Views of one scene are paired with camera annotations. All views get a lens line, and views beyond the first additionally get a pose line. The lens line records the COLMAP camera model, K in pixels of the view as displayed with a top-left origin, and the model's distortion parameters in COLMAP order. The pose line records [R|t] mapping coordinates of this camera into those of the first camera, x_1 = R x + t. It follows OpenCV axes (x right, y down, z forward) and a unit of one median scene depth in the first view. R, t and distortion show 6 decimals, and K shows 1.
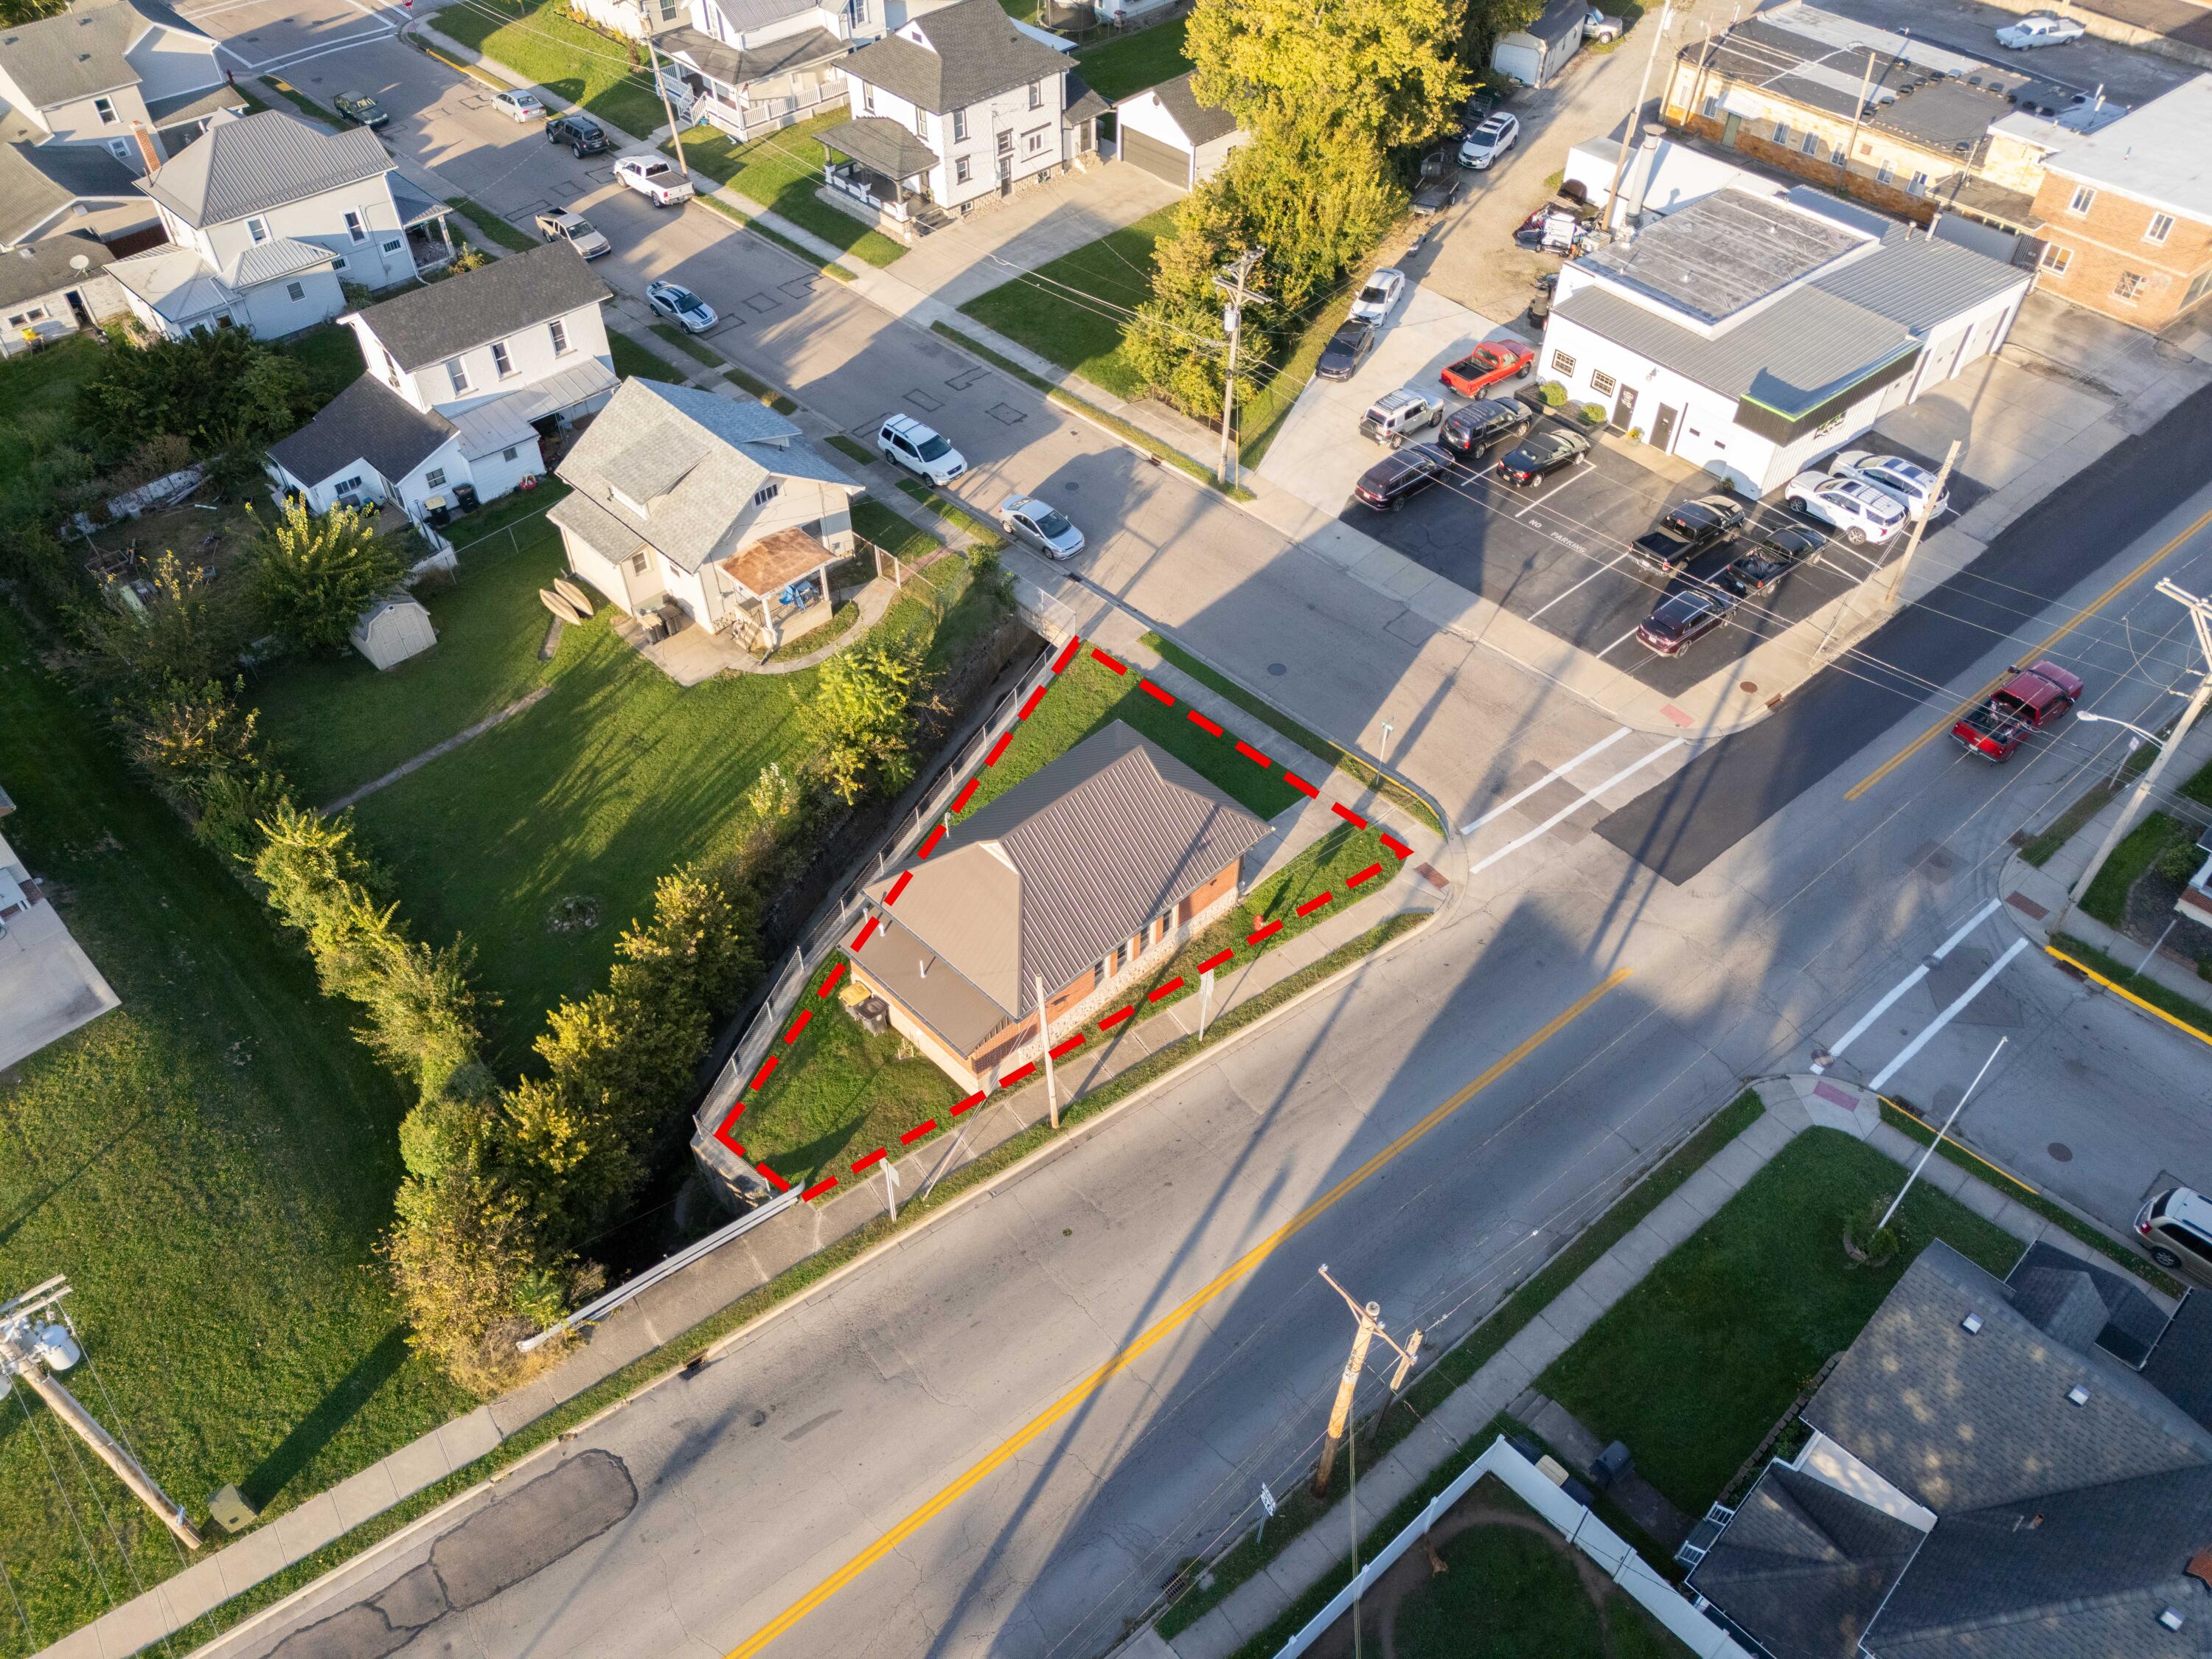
lens RADIAL K [[1606.5, 0, 1106.0], [0, 1606.5, 829.5], [0, 0, 1]] dist [0.119404, -0.111601]
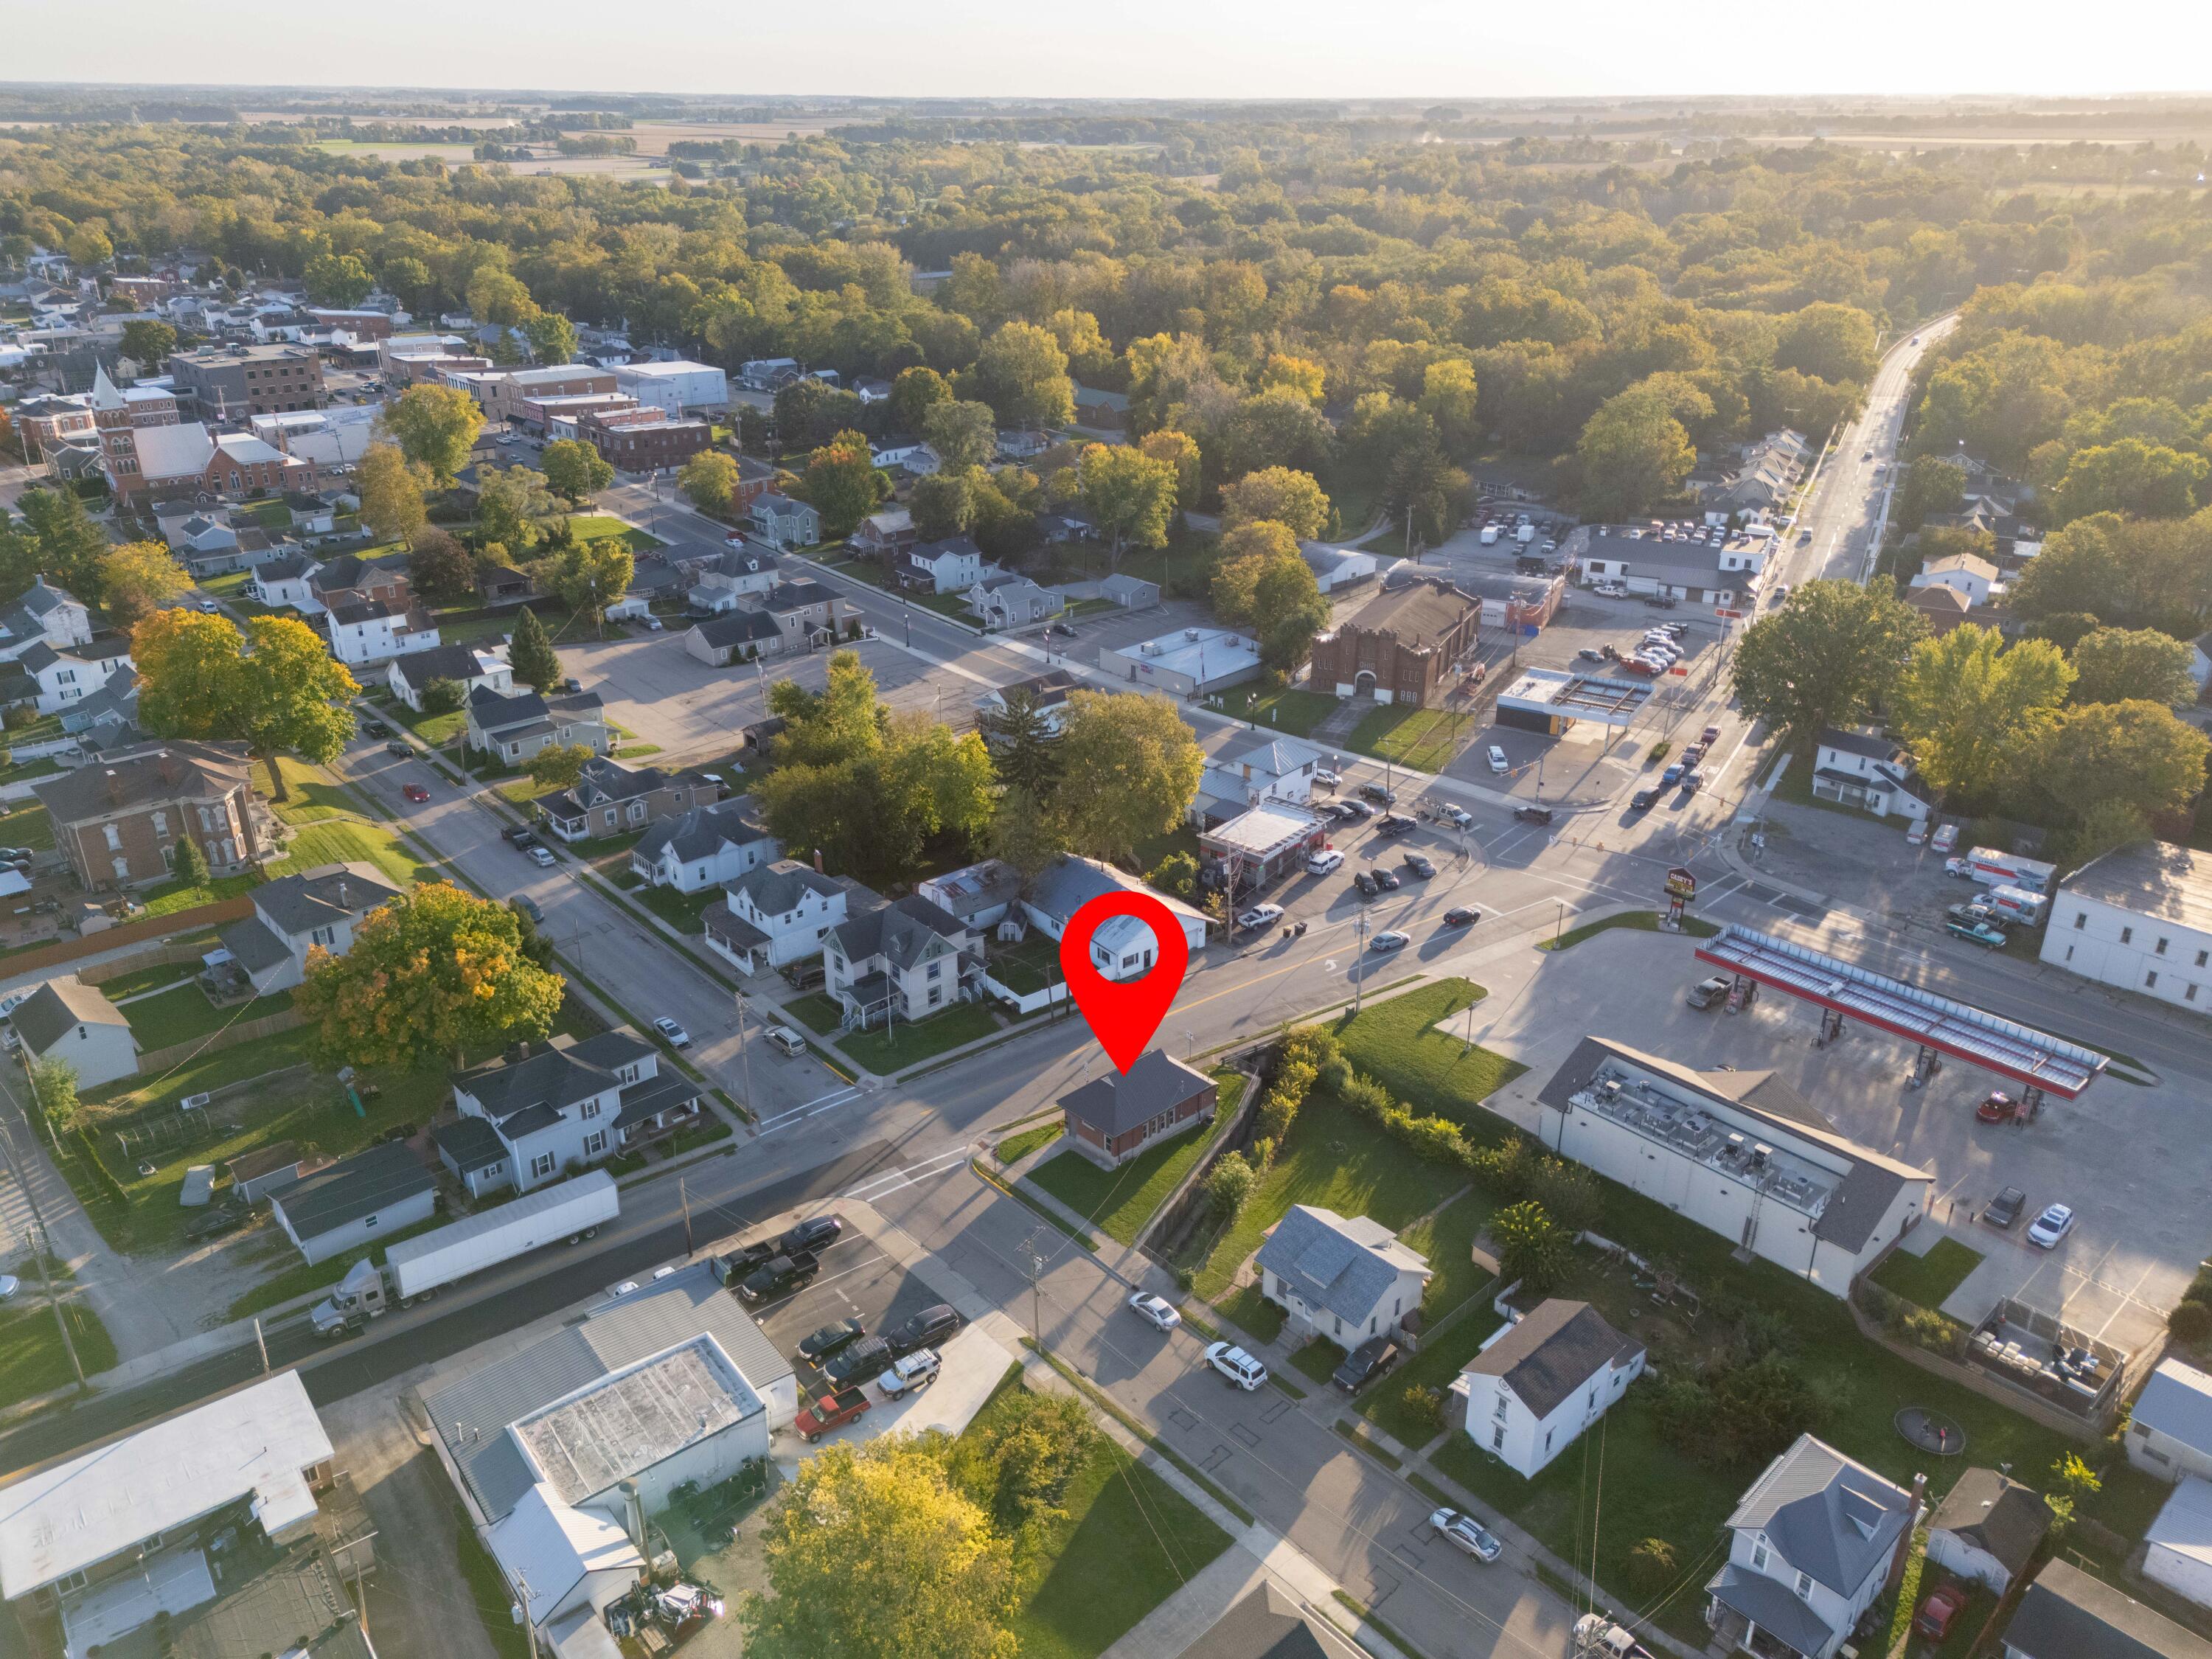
lens RADIAL K [[1606.5, 0, 1106.0], [0, 1606.5, 829.5], [0, 0, 1]] dist [0.119404, -0.111601]
pose [[-0.999457, -0.020903, 0.025472, -0.023369], [0.016765, 0.342908, 0.939219, -1.891703], [-0.028367, 0.939136, -0.342371, 1.096771]]
